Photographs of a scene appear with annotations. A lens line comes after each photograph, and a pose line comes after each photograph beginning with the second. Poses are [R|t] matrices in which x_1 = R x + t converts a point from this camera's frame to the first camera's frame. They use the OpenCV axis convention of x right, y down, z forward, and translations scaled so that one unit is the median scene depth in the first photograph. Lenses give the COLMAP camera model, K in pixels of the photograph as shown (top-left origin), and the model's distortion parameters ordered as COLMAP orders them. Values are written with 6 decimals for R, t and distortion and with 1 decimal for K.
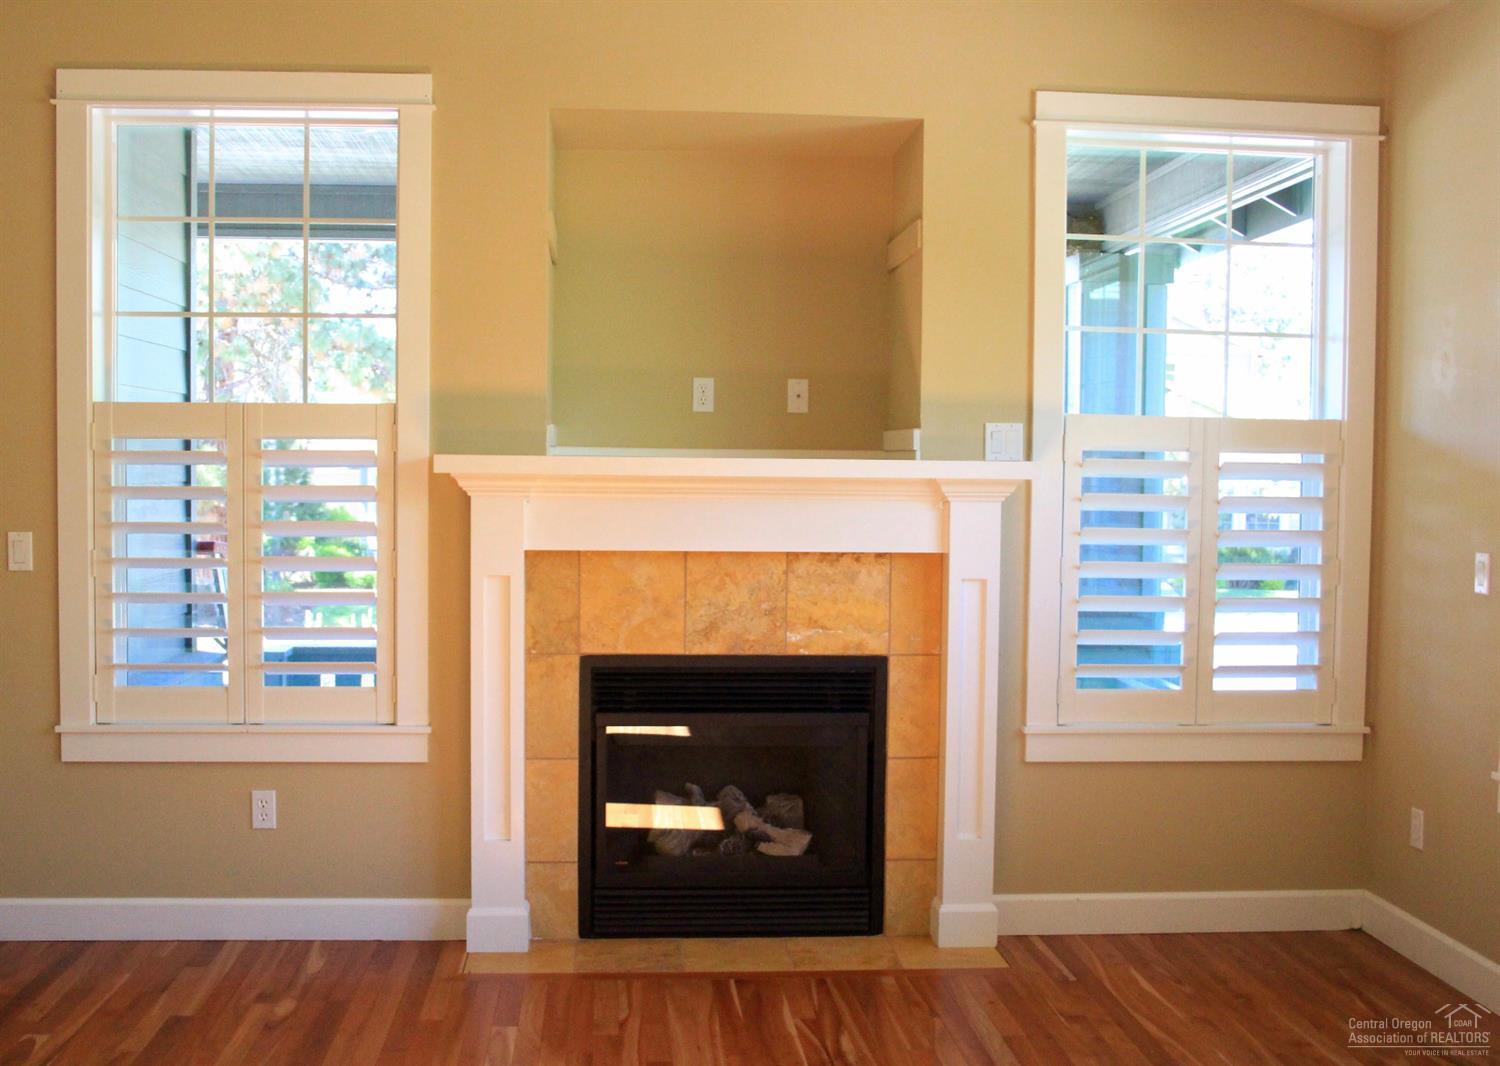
lens RADIAL K [[1568.7, 0, 748.6], [0, 1568.7, 540.7], [0, 0, 1]] dist [-0.058842, 0.000000]
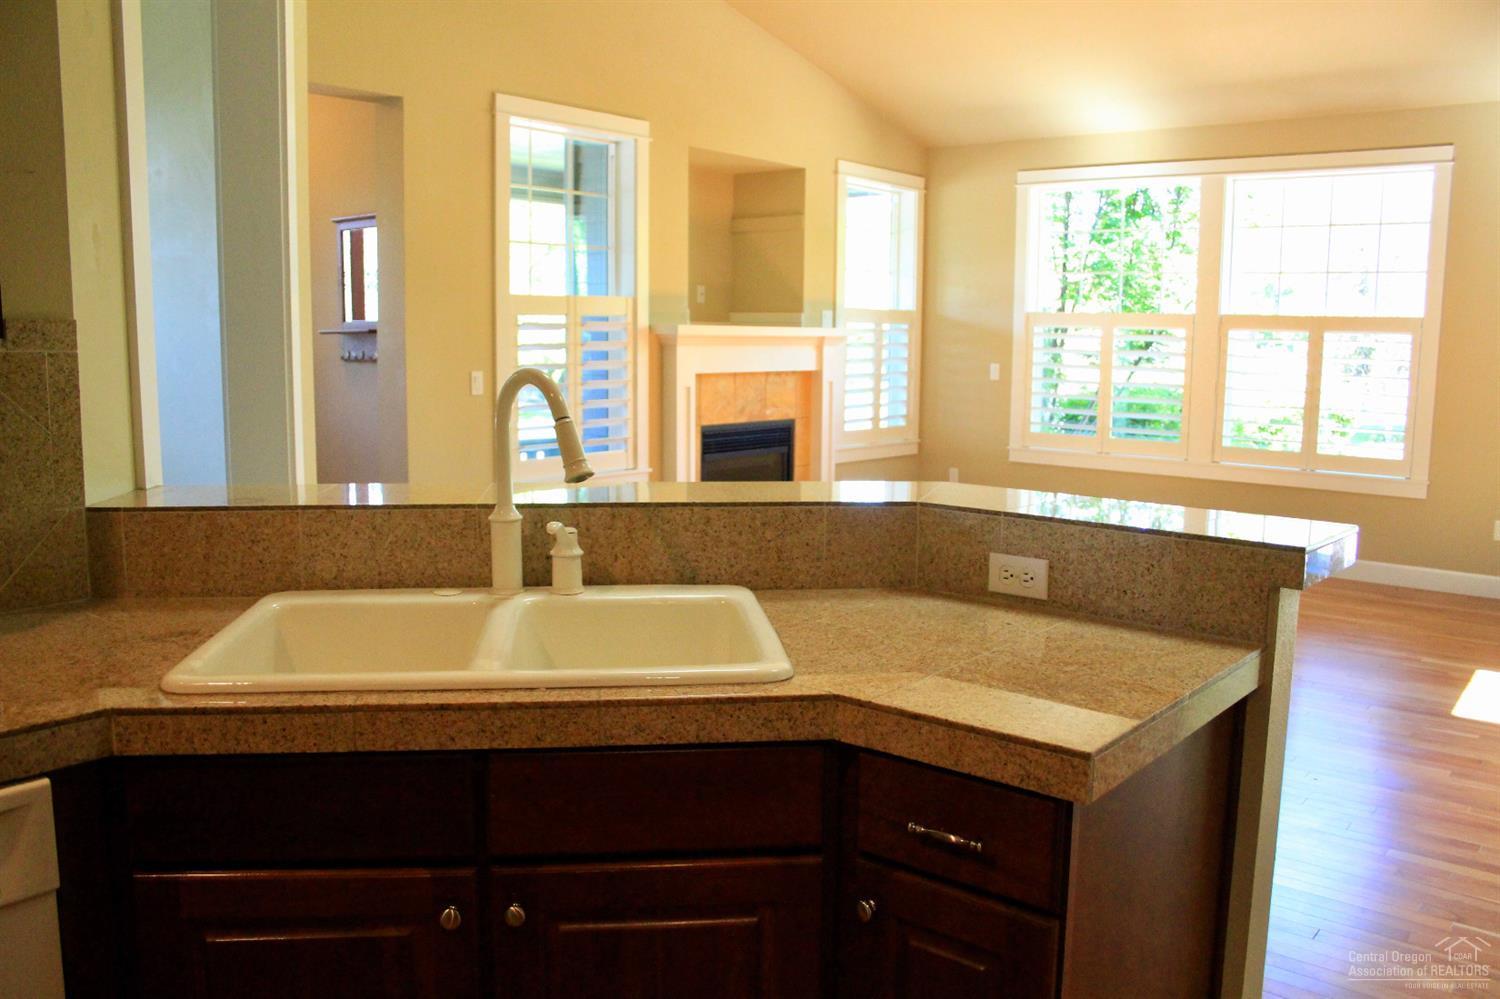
lens RADIAL K [[1232.6, 0, 749.2], [0, 1232.6, 503.4], [0, 0, 1]] dist [-0.089655, 0.029851]
pose [[0.682634, -0.103423, 0.723405, -1.200786], [0.028172, 0.992923, 0.115371, -0.008460], [-0.730217, -0.058376, 0.680716, -0.116035]]
